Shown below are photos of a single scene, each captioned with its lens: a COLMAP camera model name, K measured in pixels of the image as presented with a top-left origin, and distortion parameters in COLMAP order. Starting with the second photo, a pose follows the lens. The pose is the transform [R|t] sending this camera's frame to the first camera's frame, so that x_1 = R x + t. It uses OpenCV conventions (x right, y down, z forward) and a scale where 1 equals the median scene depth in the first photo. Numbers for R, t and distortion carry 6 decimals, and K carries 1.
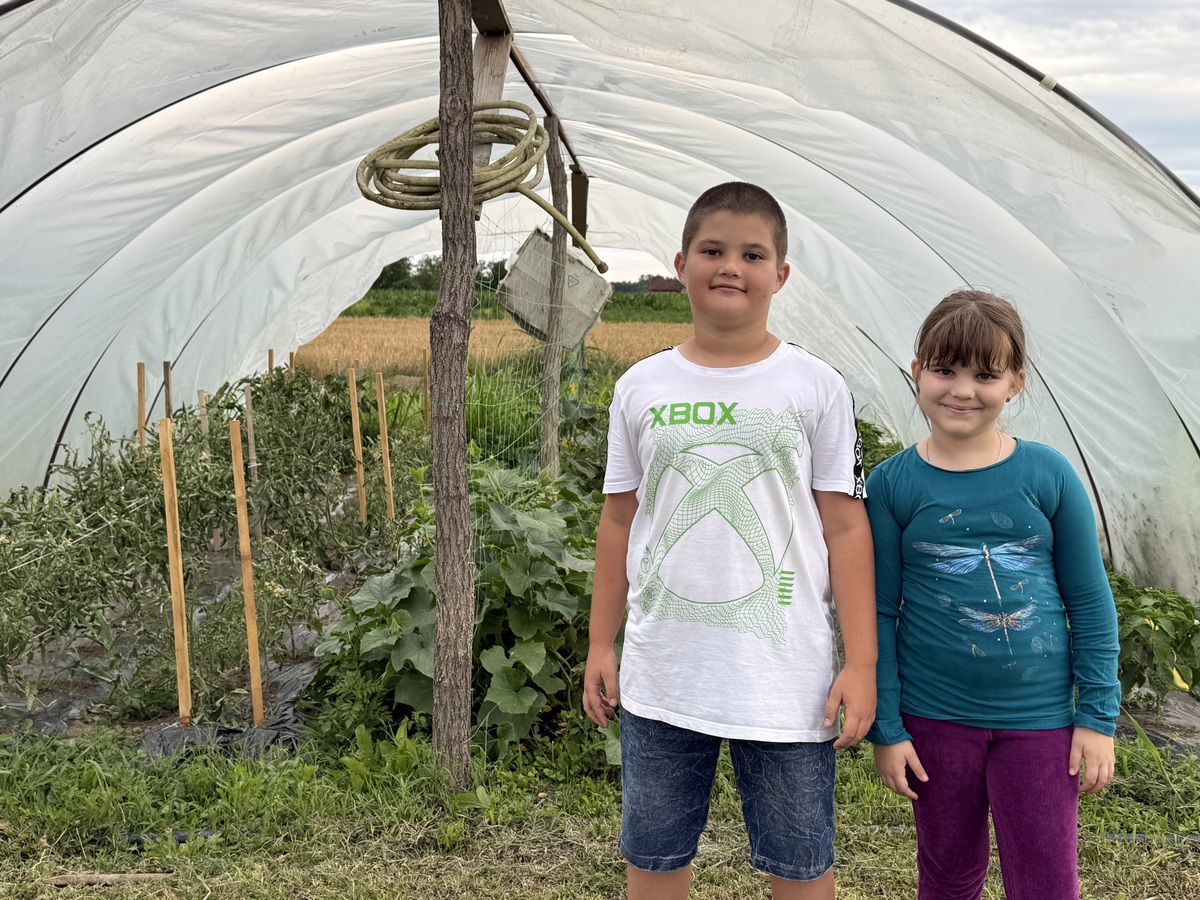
lens RADIAL K [[1462.5, 0, 600.1], [0, 1462.5, 449.8], [0, 0, 1]] dist [0.110859, 0.000000]
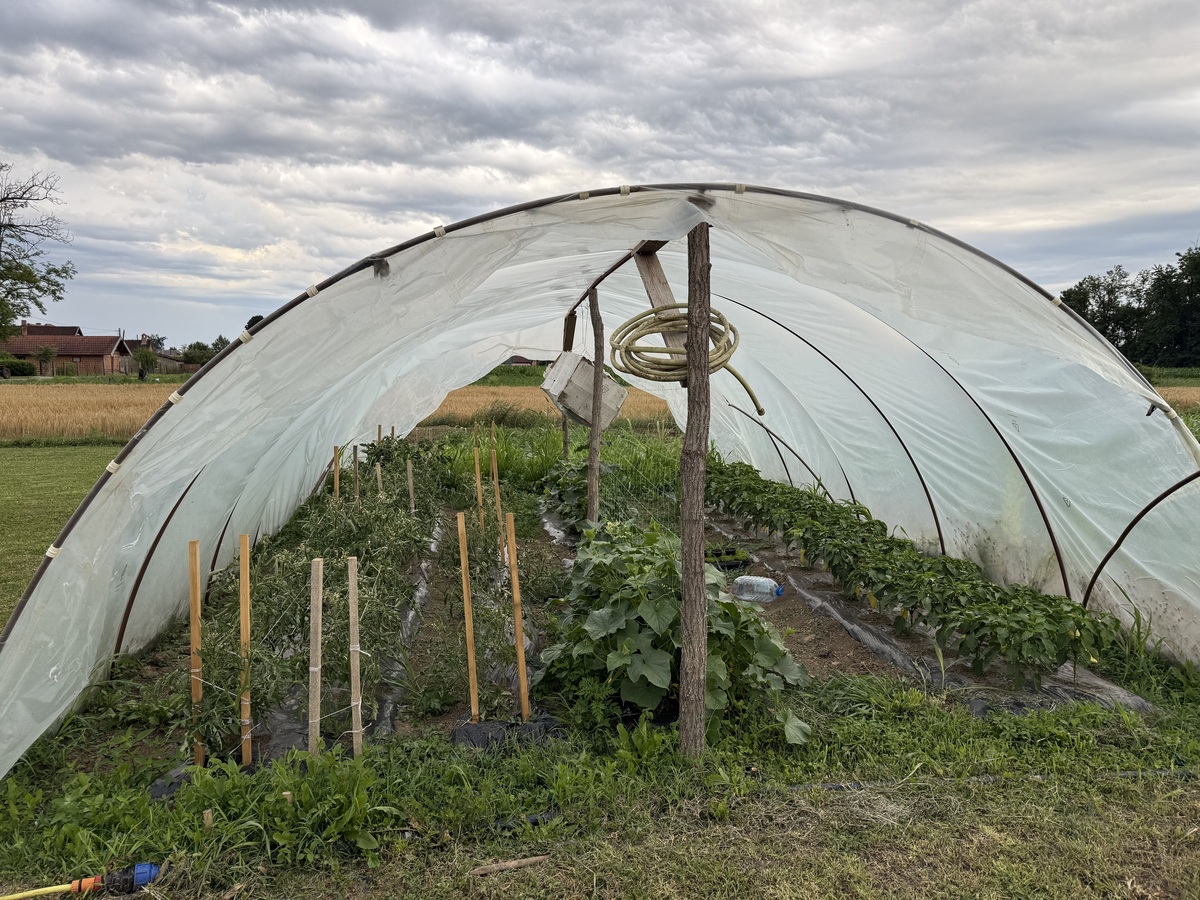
lens RADIAL K [[864.6, 0, 624.2], [0, 864.6, 428.4], [0, 0, 1]] dist [0.033336, -0.001728]
pose [[0.989589, -0.013169, 0.143318, -0.271574], [0.018311, 0.999233, -0.034616, -0.077855], [-0.142753, 0.036880, 0.989071, 0.119077]]
